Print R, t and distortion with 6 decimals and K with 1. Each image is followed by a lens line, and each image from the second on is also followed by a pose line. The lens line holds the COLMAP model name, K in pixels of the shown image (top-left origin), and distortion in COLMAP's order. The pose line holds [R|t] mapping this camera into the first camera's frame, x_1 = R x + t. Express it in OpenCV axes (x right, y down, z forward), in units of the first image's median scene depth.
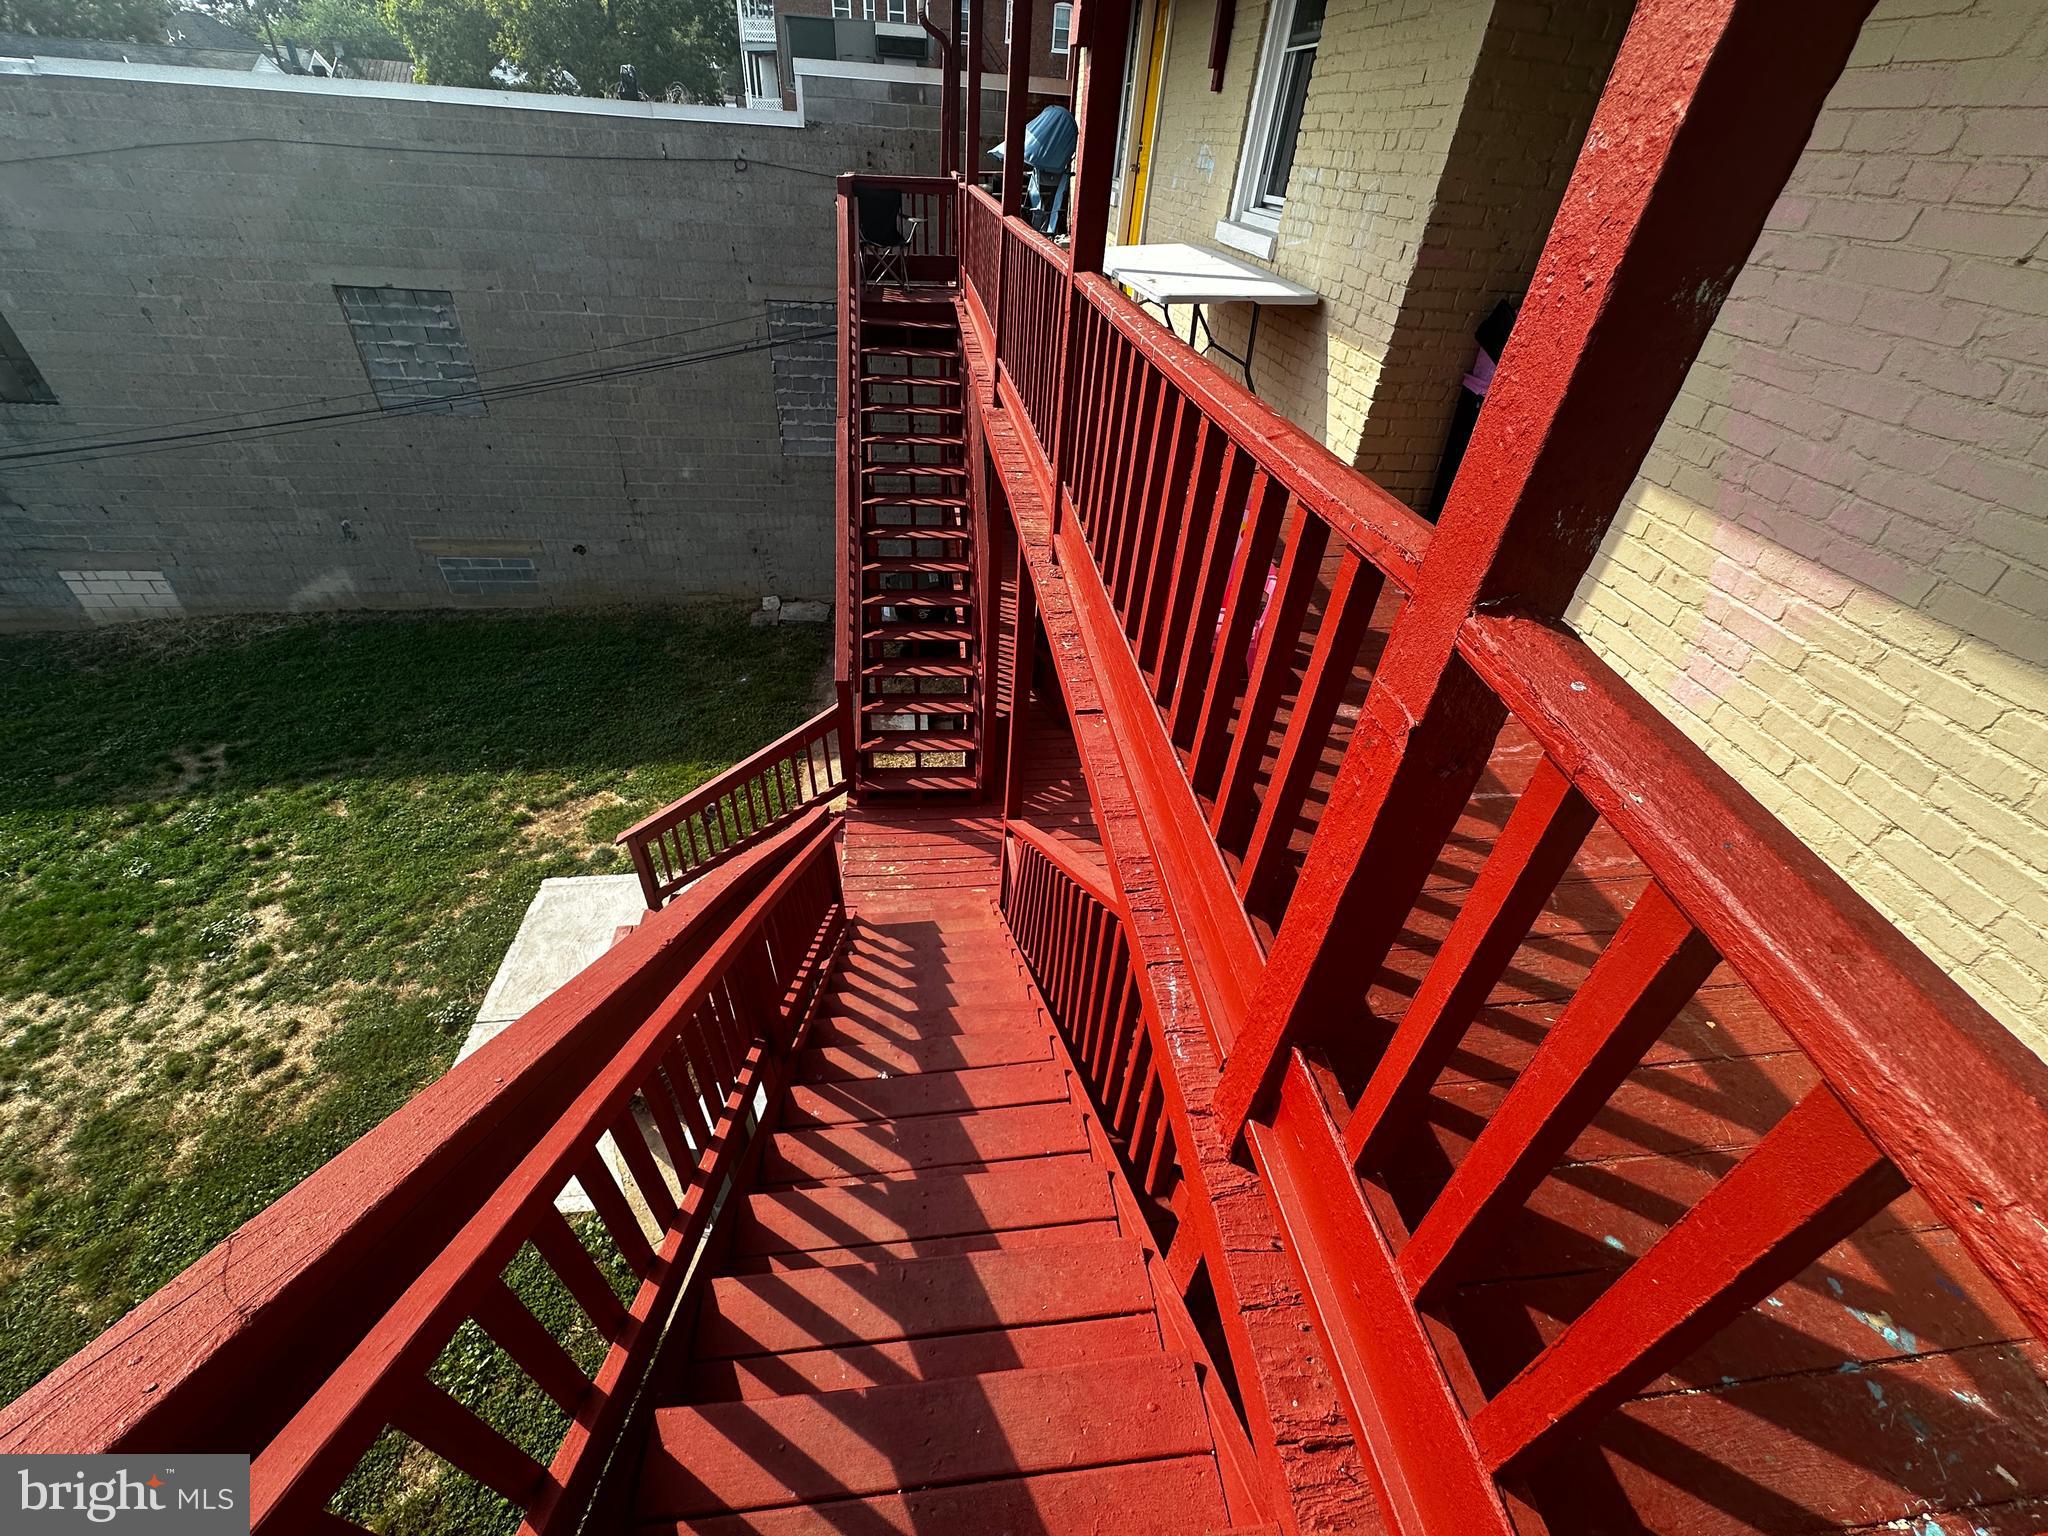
lens RADIAL K [[816.4, 0, 1019.4], [0, 816.4, 764.4], [0, 0, 1]] dist [-0.004465, 0.001087]
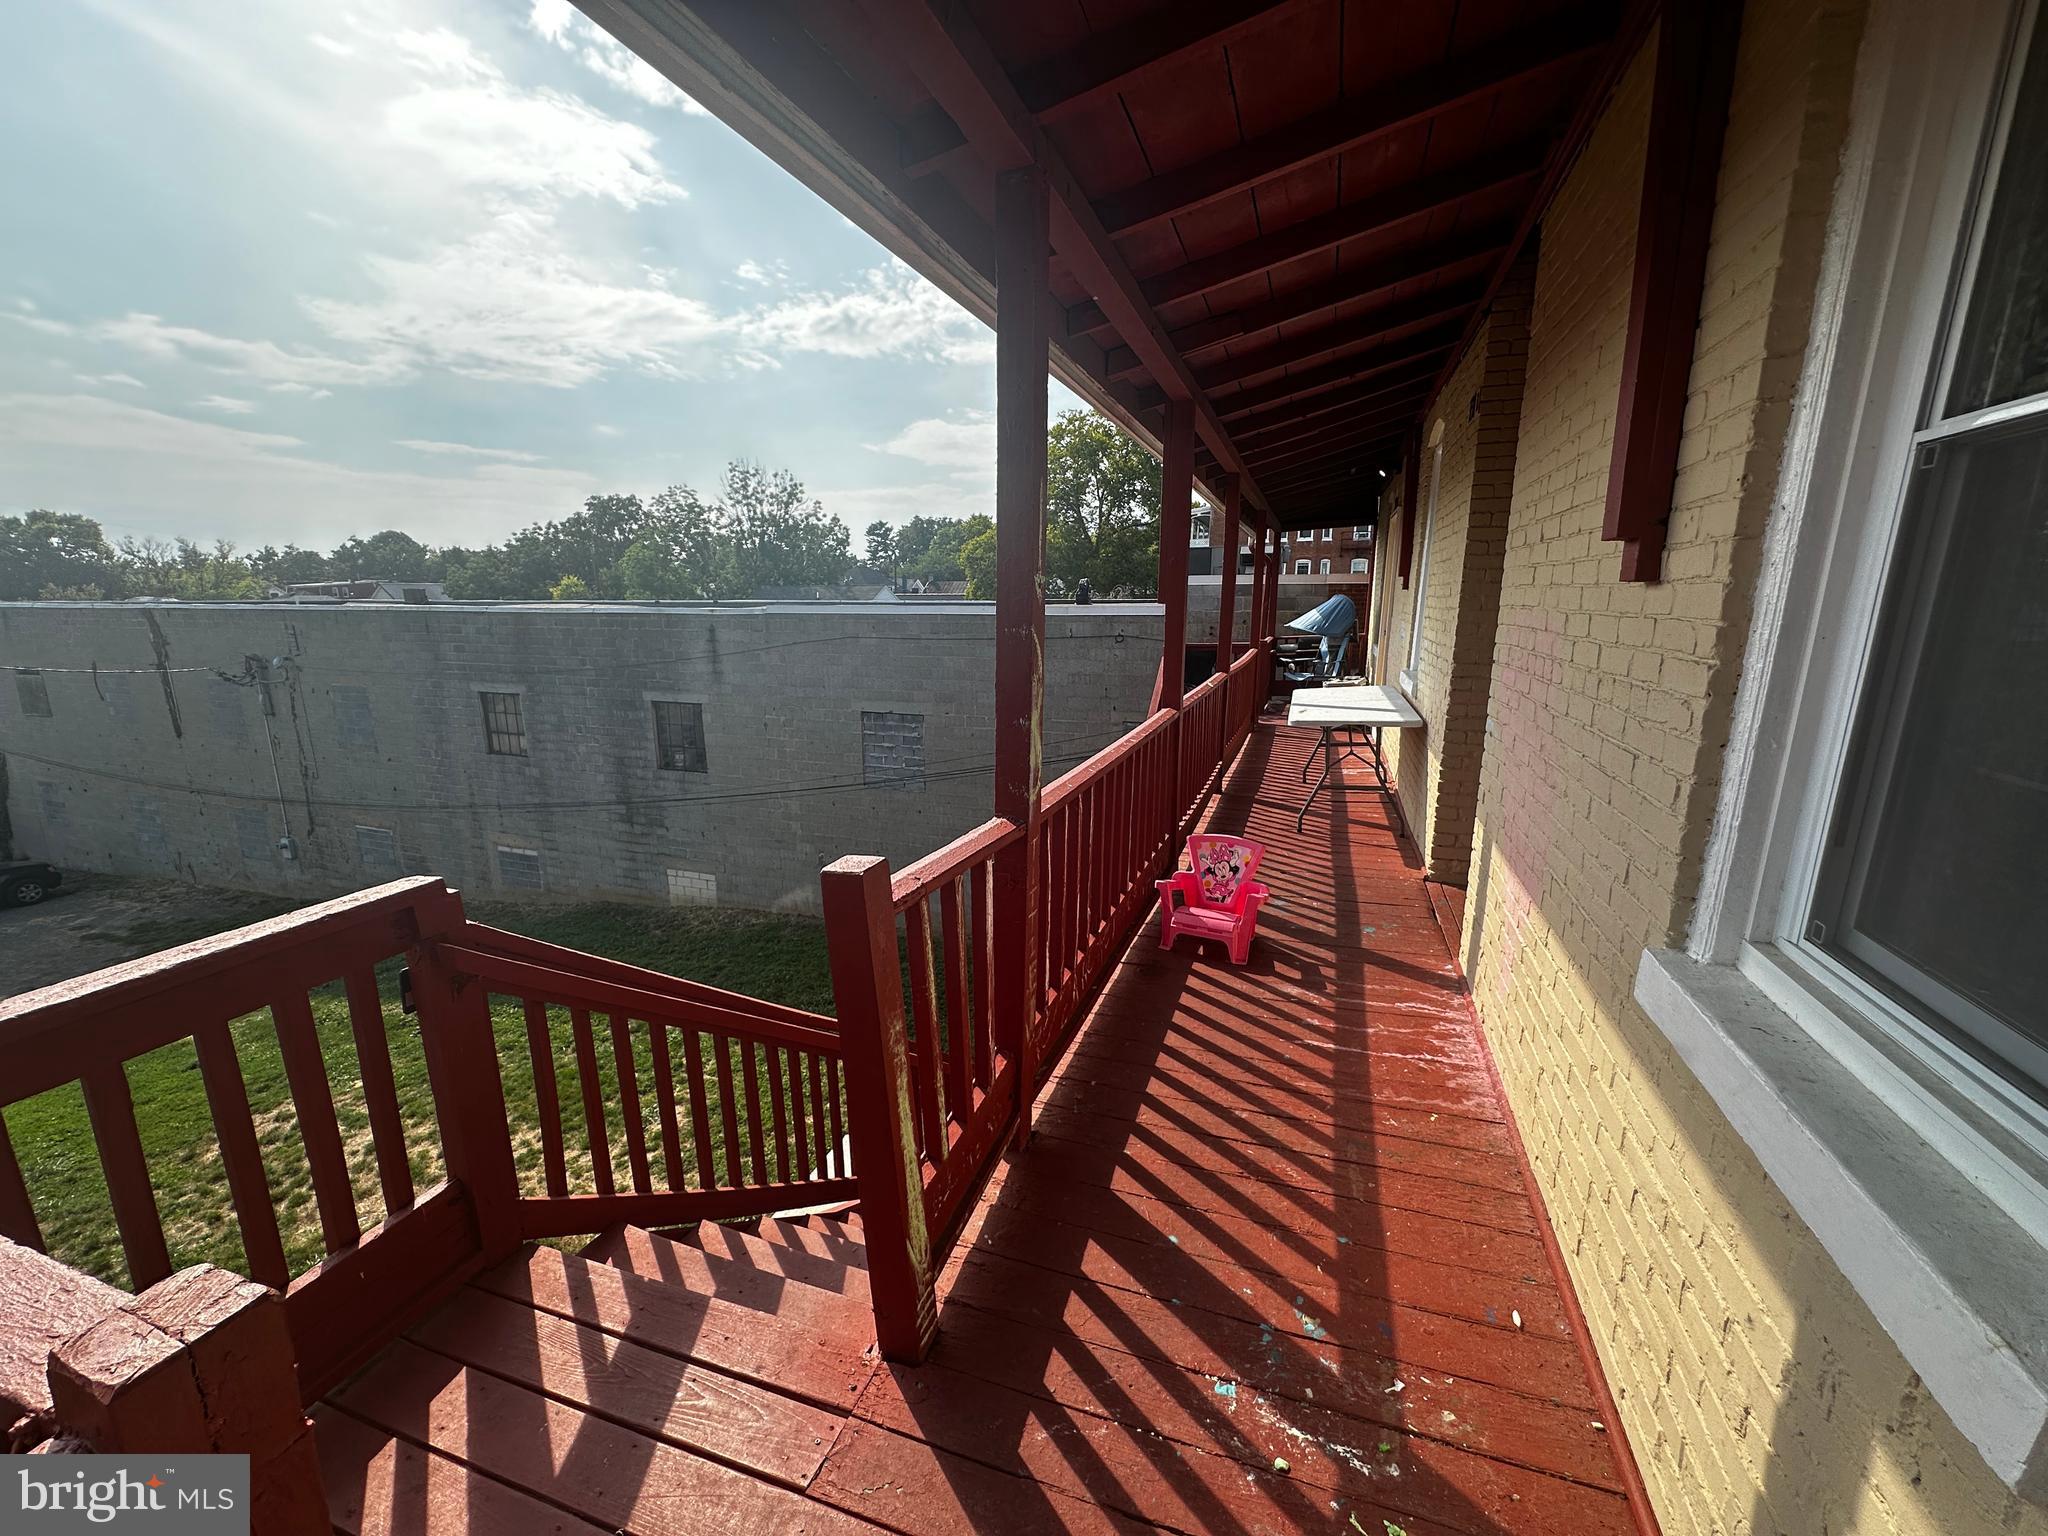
lens RADIAL K [[816.4, 0, 1022.1], [0, 816.4, 765.5], [0, 0, 1]] dist [-0.004465, 0.001087]
pose [[0.894313, 0.030263, -0.446417, 0.136509], [-0.226875, 0.890613, -0.394127, 0.054330], [0.385657, 0.453754, 0.803353, -0.097483]]
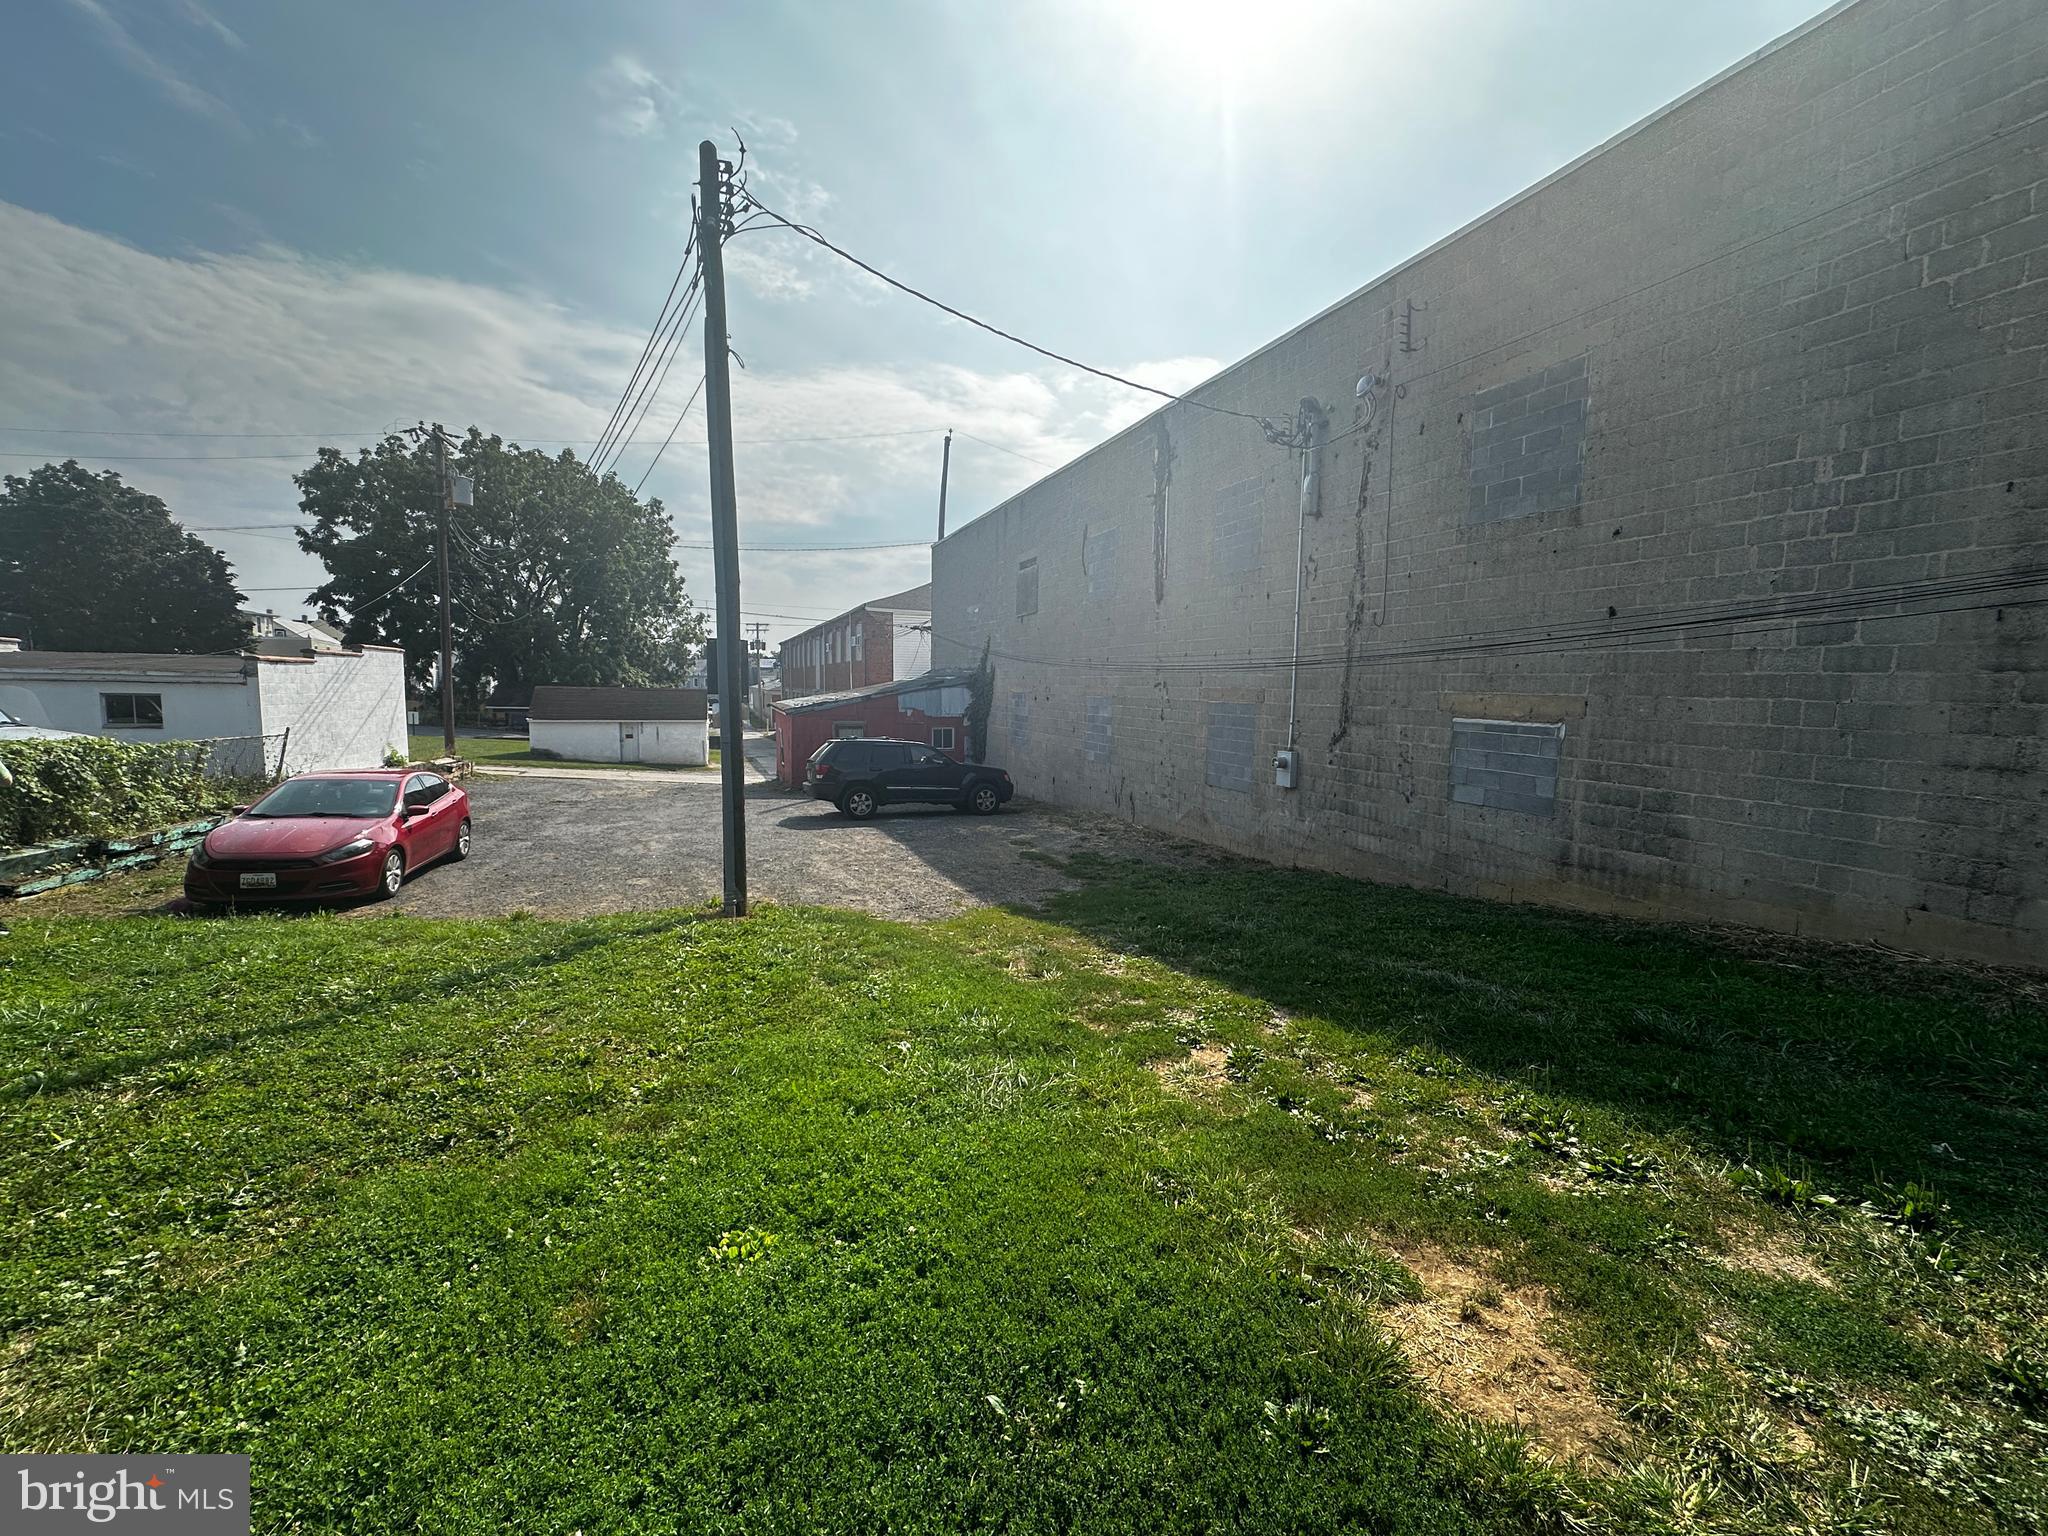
lens RADIAL K [[816.4, 0, 1035.4], [0, 816.4, 767.4], [0, 0, 1]] dist [-0.004465, 0.001087]
pose [[0.255653, 0.043892, -0.965772, -1.446263], [-0.592872, 0.796191, -0.120756, 0.197359], [0.763639, 0.603451, 0.229571, 0.410185]]
